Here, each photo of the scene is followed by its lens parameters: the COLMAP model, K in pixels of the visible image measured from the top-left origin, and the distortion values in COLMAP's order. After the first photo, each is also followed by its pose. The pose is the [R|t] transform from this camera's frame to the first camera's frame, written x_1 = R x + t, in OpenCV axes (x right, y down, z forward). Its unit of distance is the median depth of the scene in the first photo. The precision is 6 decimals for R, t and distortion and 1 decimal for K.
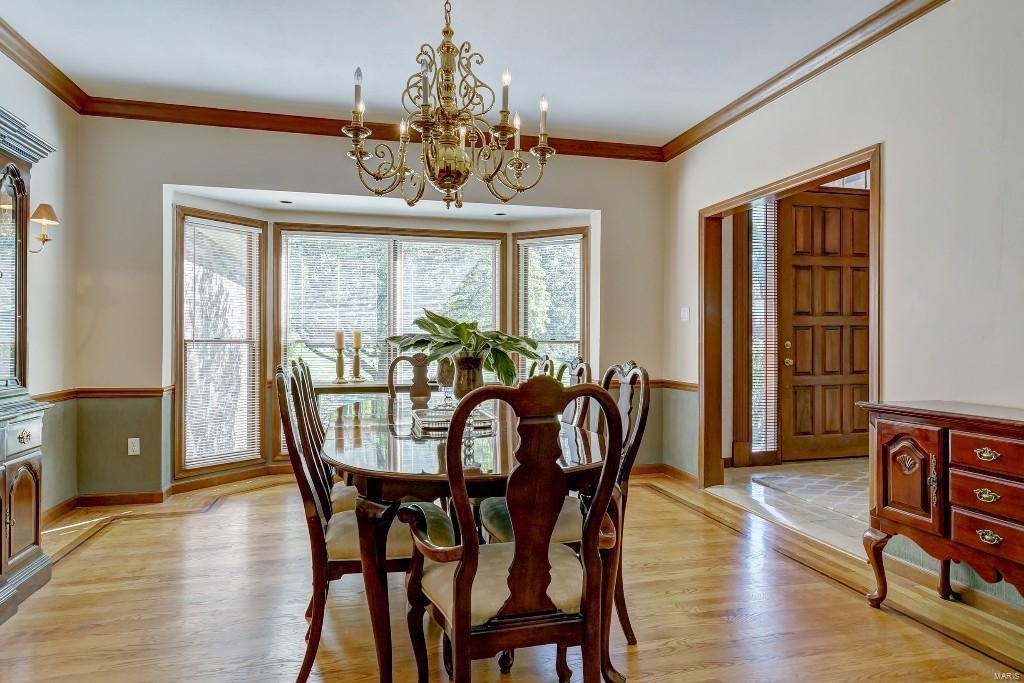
lens RADIAL K [[606.7, 0, 512.0], [0, 606.7, 335.8], [0, 0, 1]] dist [0.000282, 0.000063]
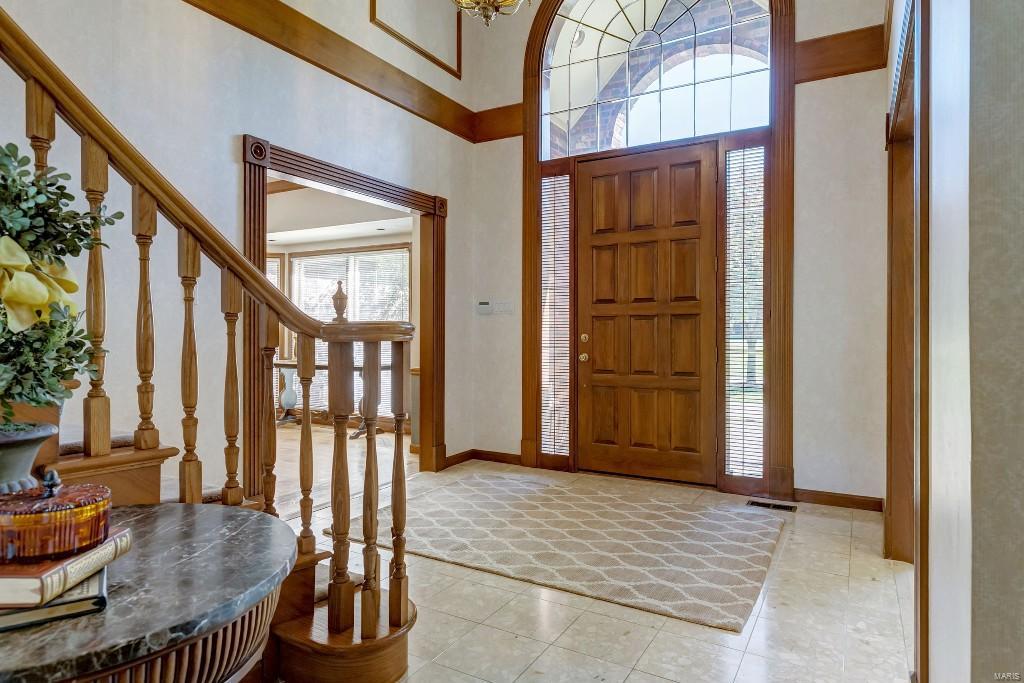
lens RADIAL K [[606.7, 0, 512.0], [0, 606.7, 335.8], [0, 0, 1]] dist [0.000282, 0.000063]
pose [[0.715637, 0.004352, -0.698458, 0.985496], [0.000502, 0.999977, 0.006746, 0.005818], [0.698472, -0.005179, 0.715619, 0.299144]]
